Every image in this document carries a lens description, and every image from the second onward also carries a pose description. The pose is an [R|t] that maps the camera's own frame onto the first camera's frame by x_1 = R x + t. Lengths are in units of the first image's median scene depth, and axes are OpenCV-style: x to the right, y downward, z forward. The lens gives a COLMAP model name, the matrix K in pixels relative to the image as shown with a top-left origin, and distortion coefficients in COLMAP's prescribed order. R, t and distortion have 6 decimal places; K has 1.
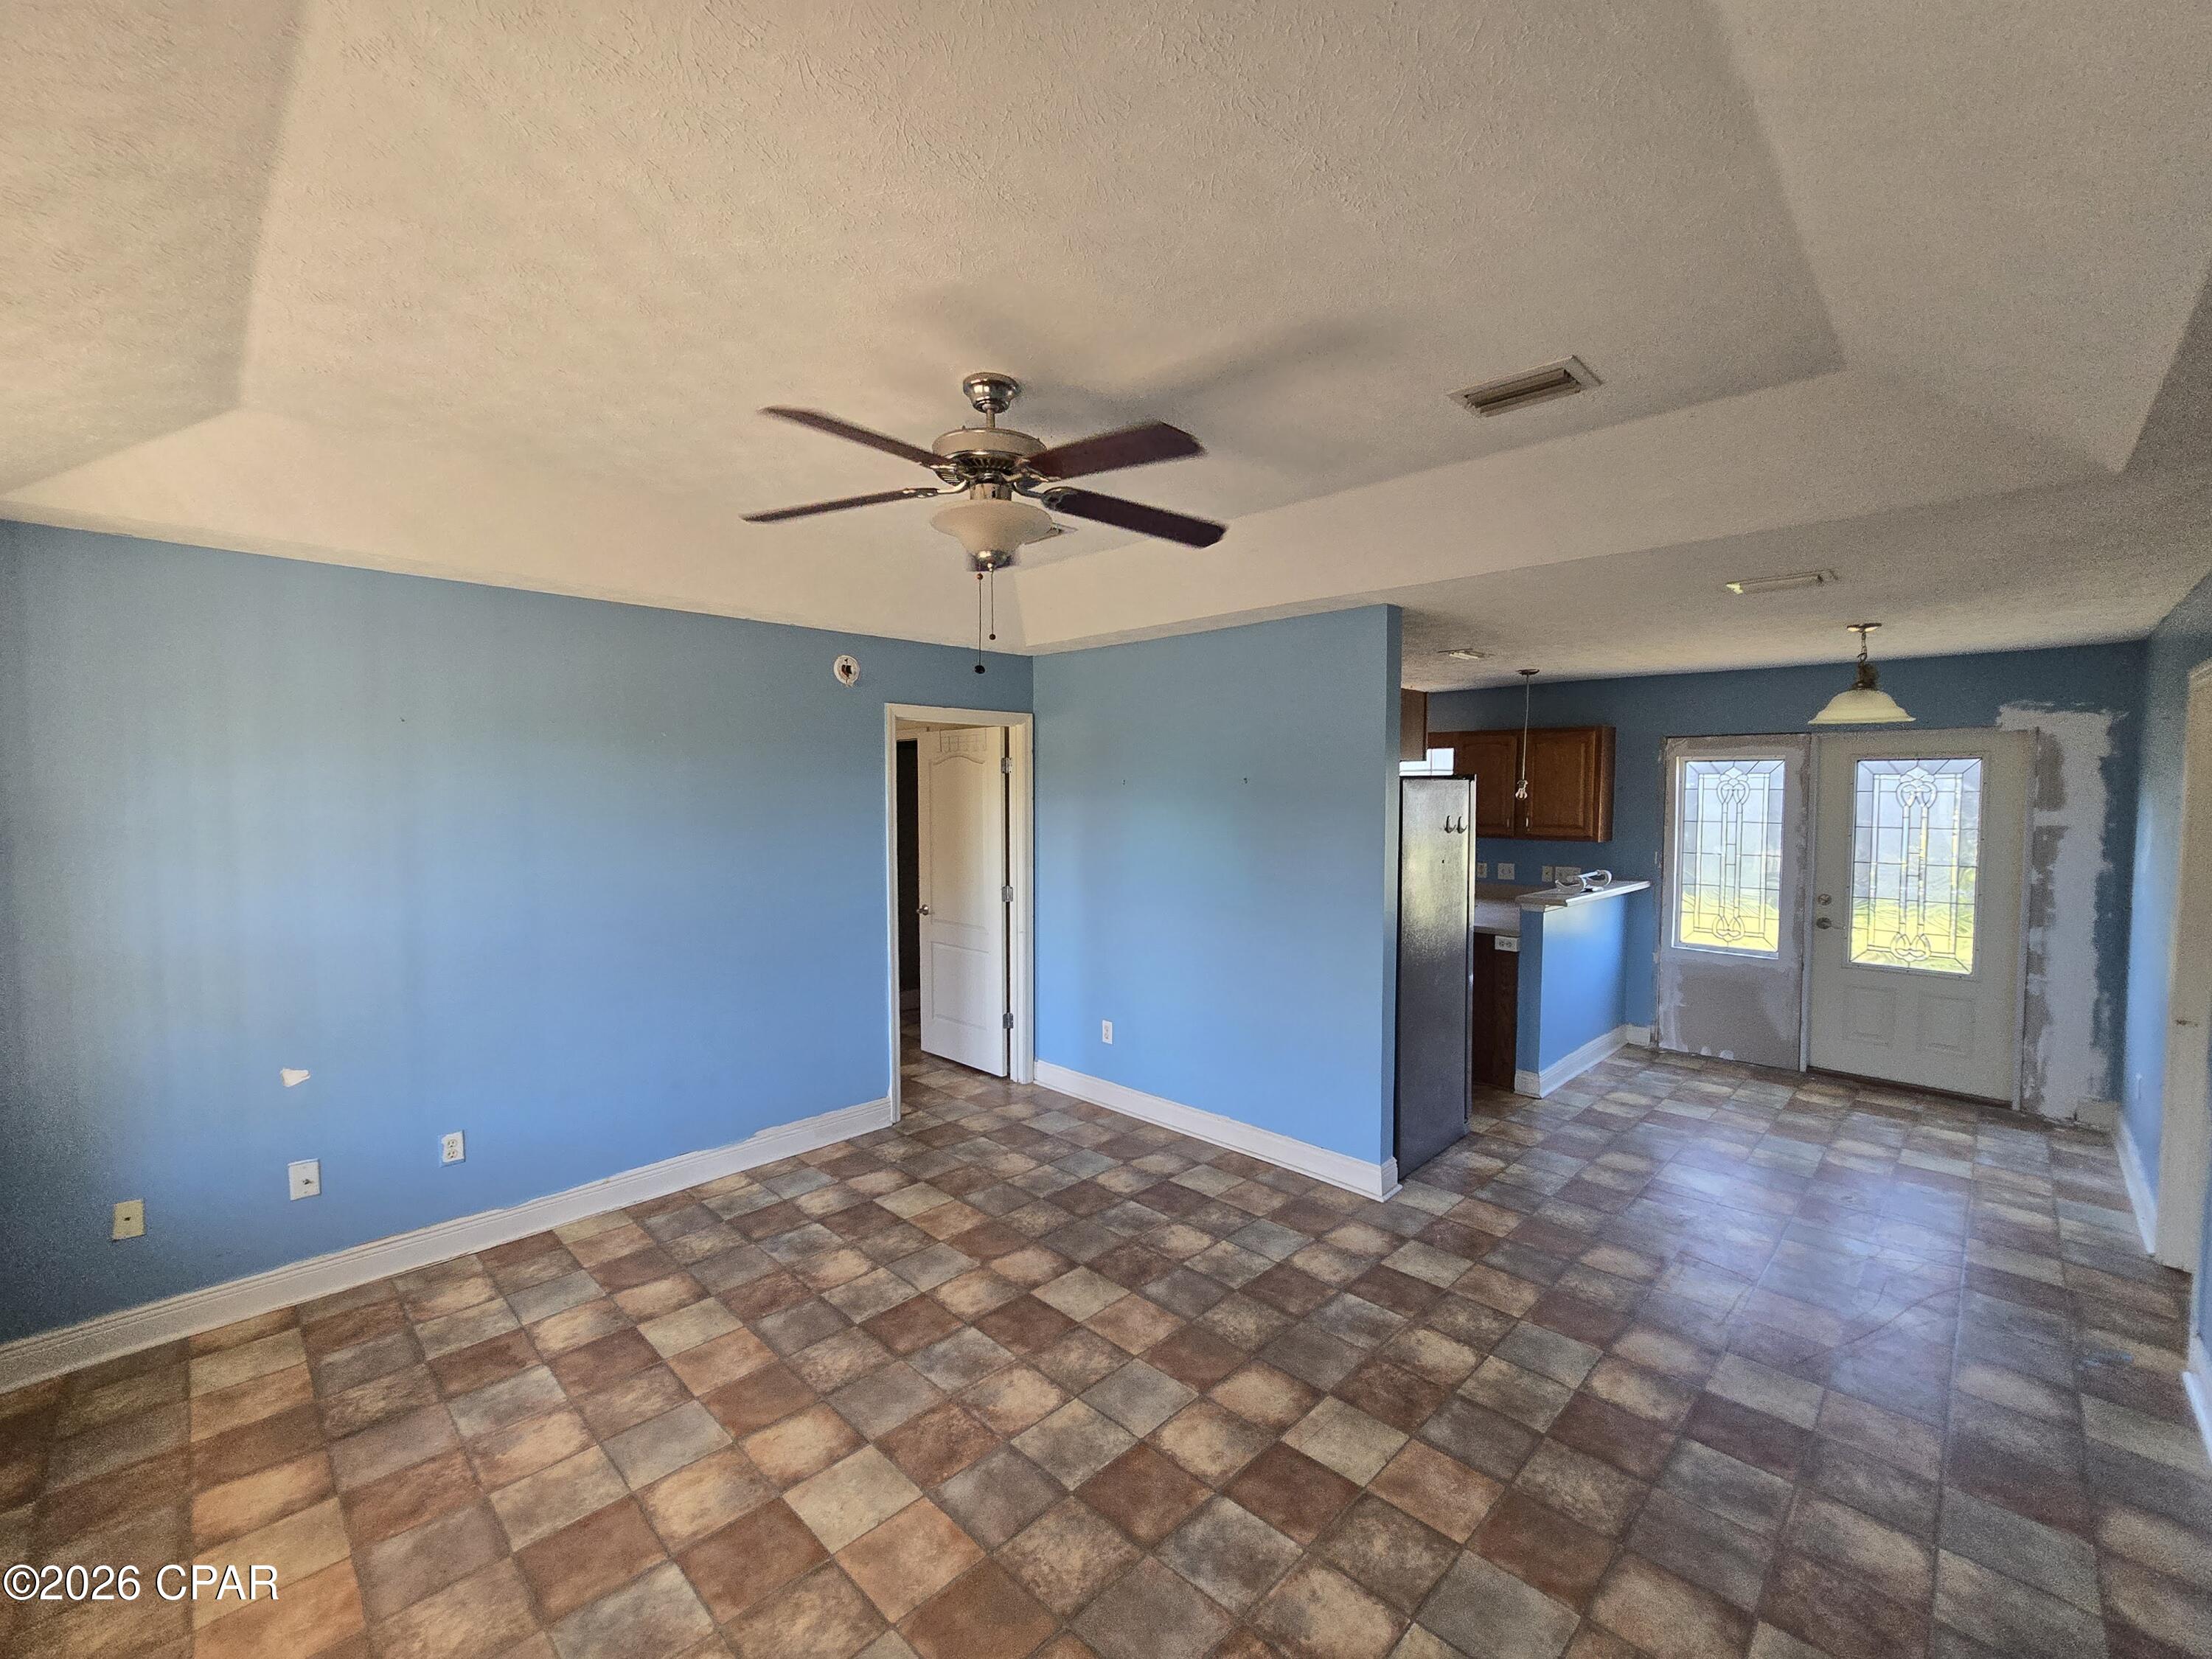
lens RADIAL K [[913.6, 0, 1107.8], [0, 913.6, 820.0], [0, 0, 1]] dist [-0.006757, 0.002678]
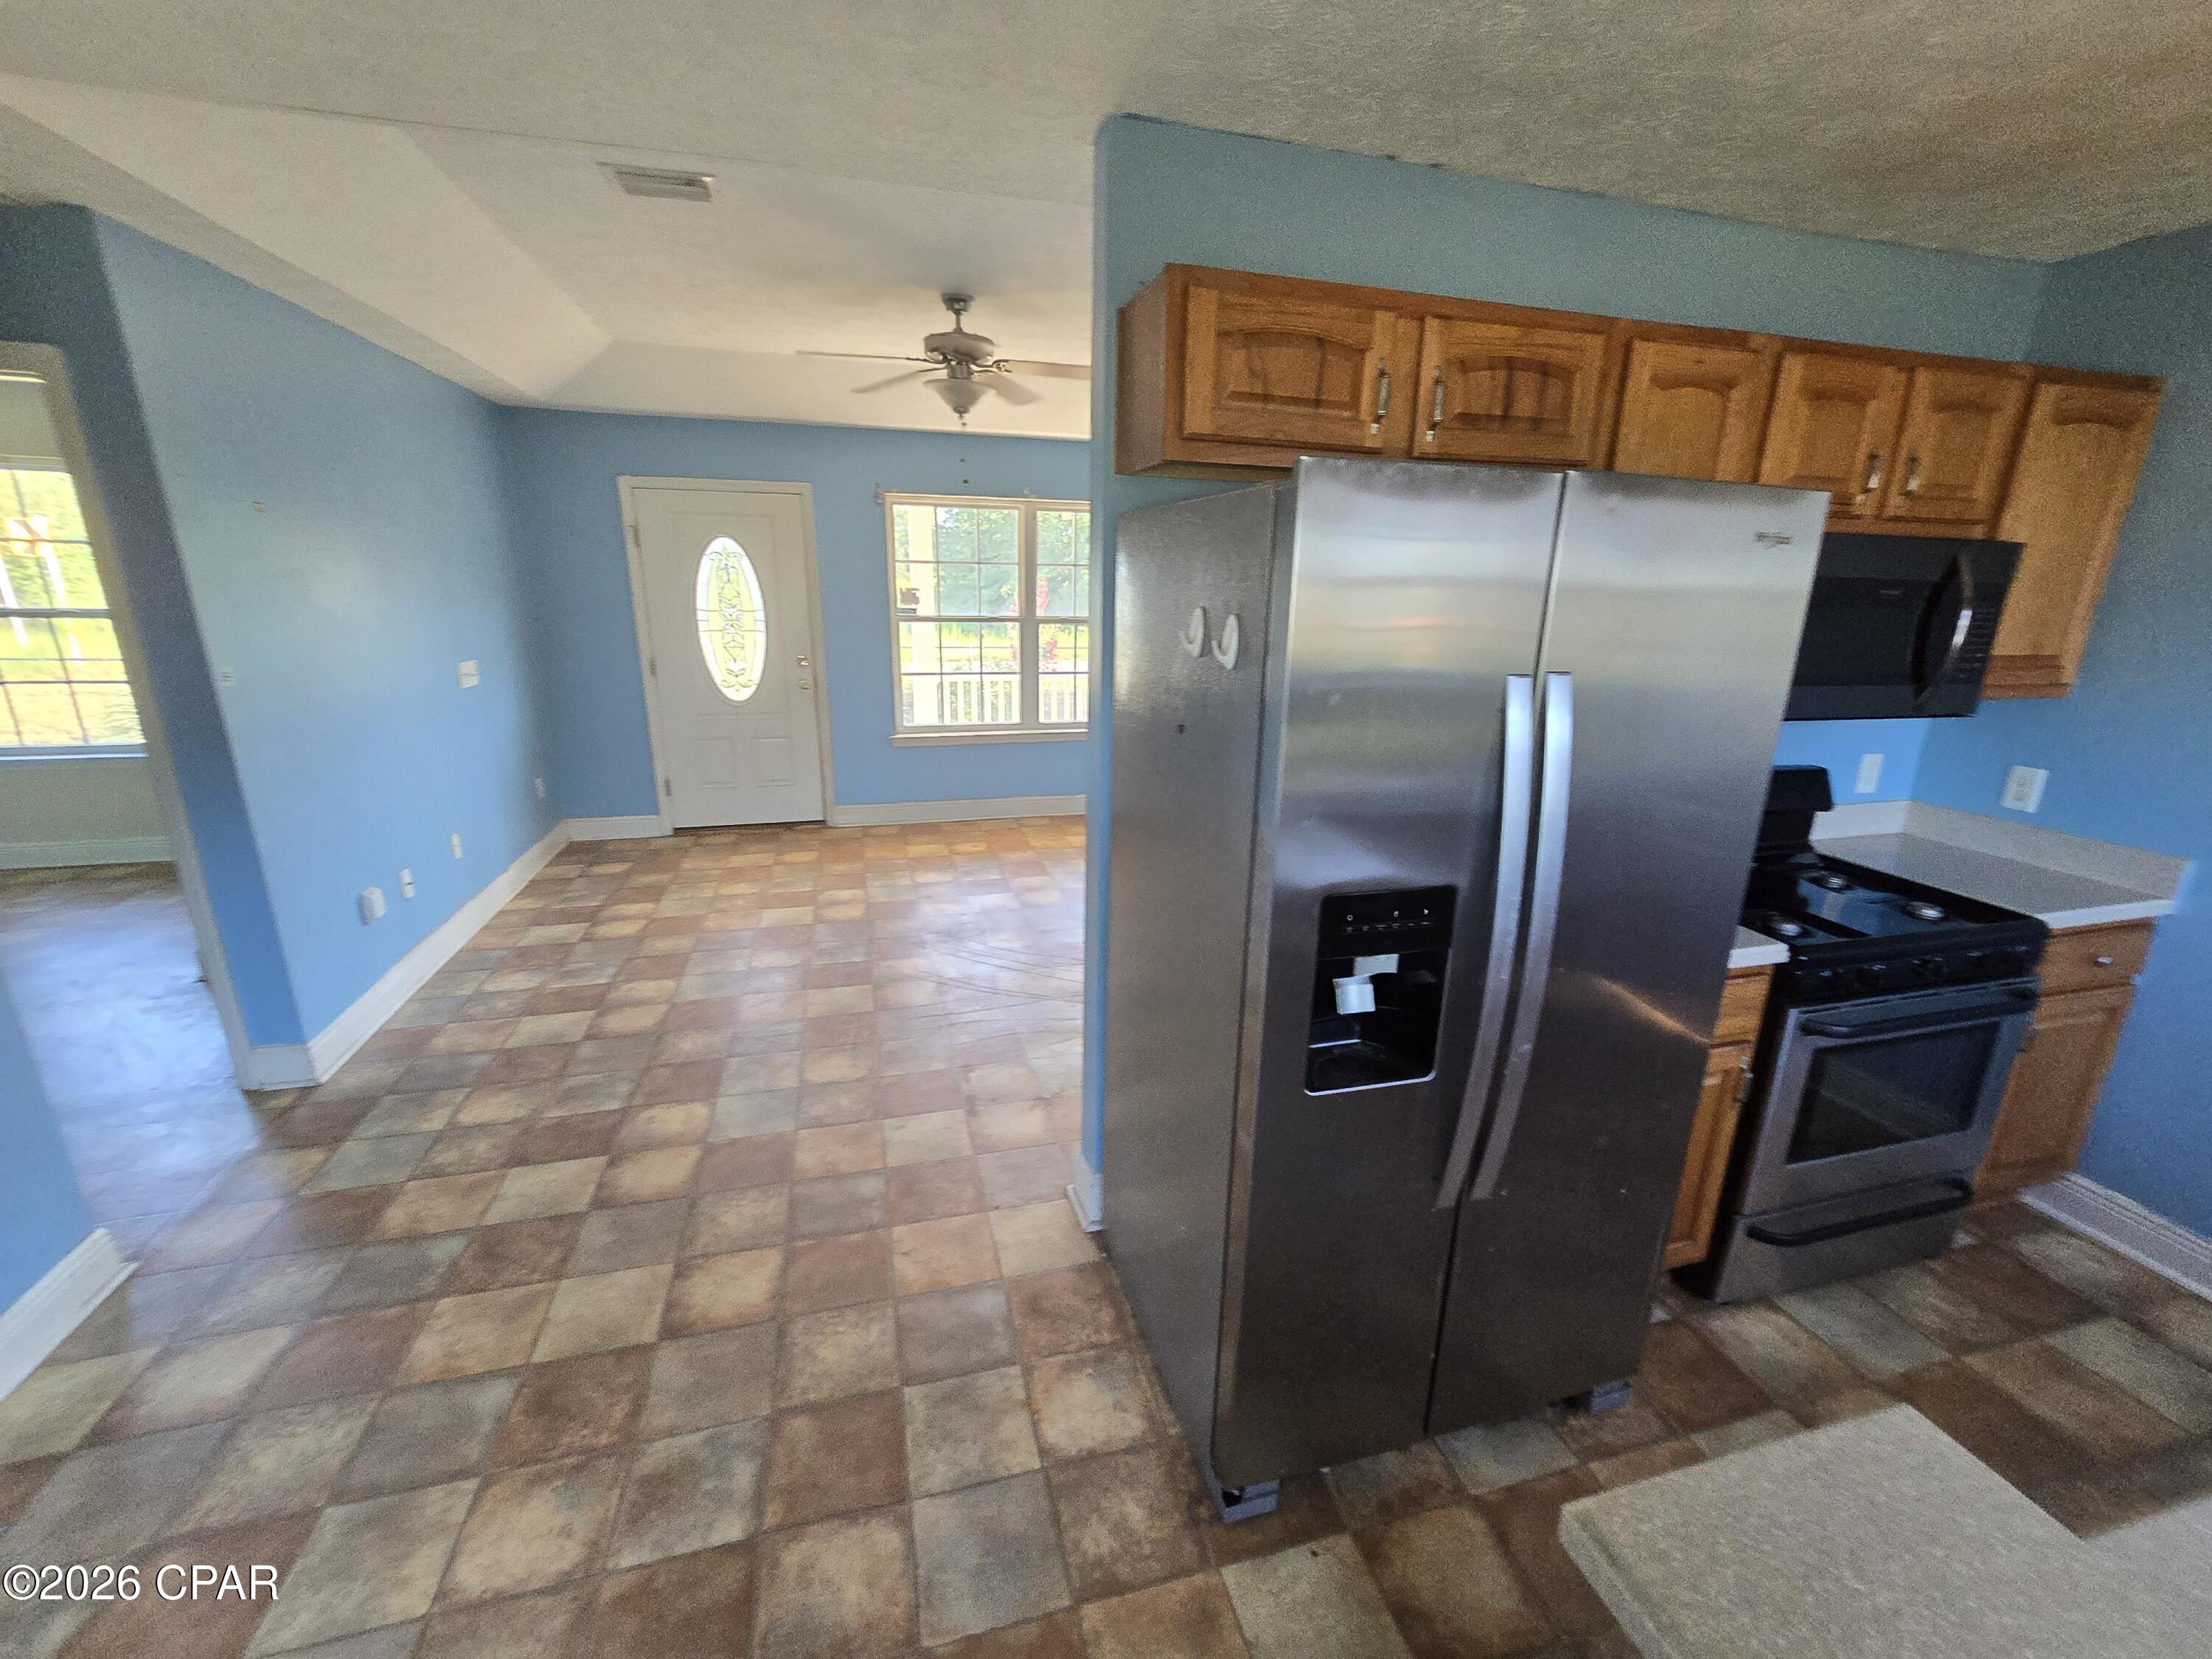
lens RADIAL K [[913.6, 0, 1123.7], [0, 913.6, 842.6], [0, 0, 1]] dist [-0.006757, 0.002678]
pose [[-0.490658, 0.231978, -0.839905, 0.984308], [-0.050928, 0.954628, 0.293415, -0.027304], [0.869863, 0.186741, -0.456581, 1.631828]]
